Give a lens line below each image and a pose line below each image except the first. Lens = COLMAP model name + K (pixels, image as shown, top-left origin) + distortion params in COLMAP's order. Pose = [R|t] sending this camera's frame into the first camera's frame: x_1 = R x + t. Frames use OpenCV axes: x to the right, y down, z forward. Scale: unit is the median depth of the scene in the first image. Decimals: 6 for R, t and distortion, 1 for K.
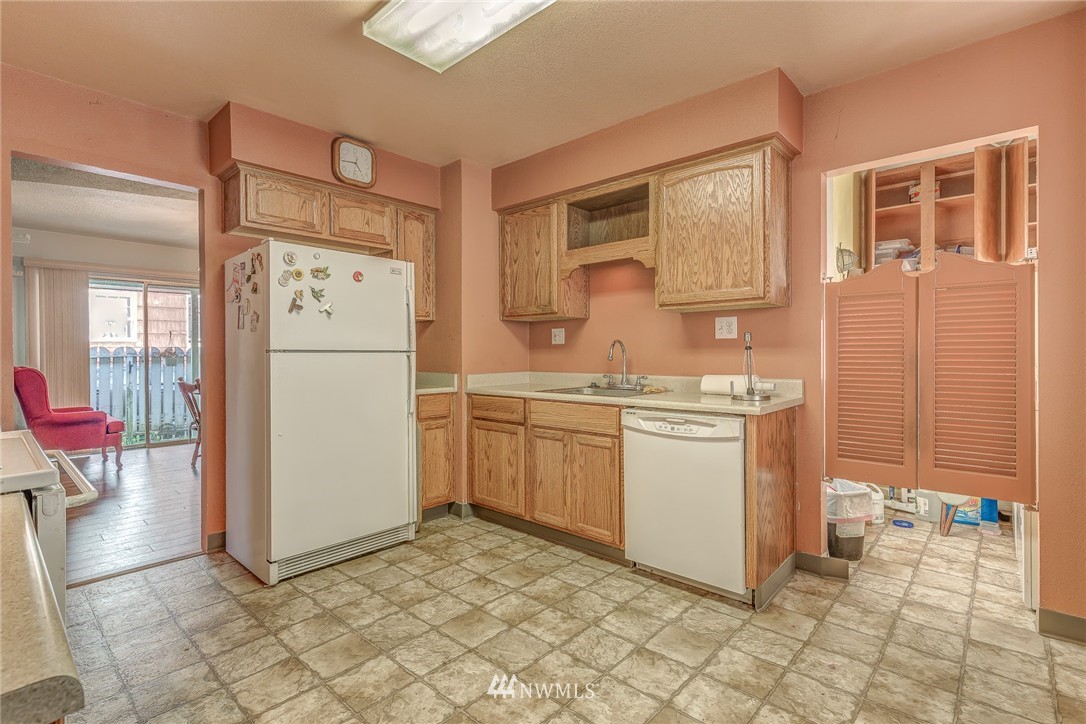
lens RADIAL K [[512.9, 0, 560.9], [0, 512.9, 352.3], [0, 0, 1]] dist [0.004678, 0.001891]
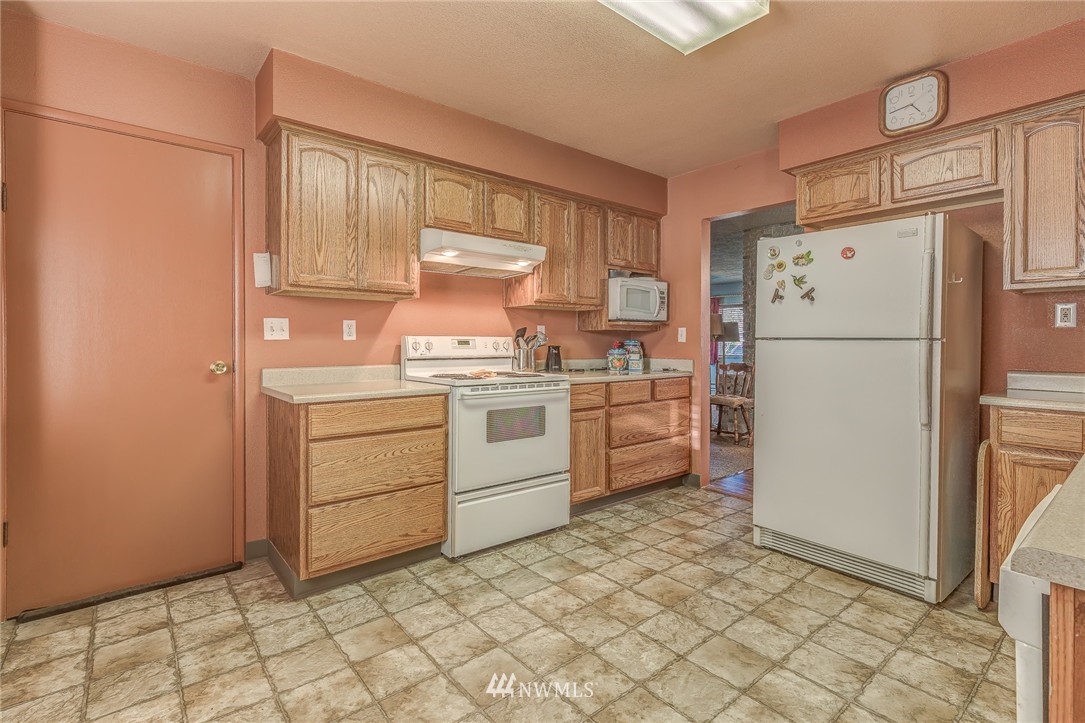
lens RADIAL K [[512.4, 0, 535.4], [0, 512.4, 351.3], [0, 0, 1]] dist [0.004678, 0.001891]
pose [[-0.177115, 0.023226, -0.983916, 0.634915], [-0.004330, 0.999693, 0.024378, -0.000741], [0.984181, 0.008578, -0.176960, 0.726900]]
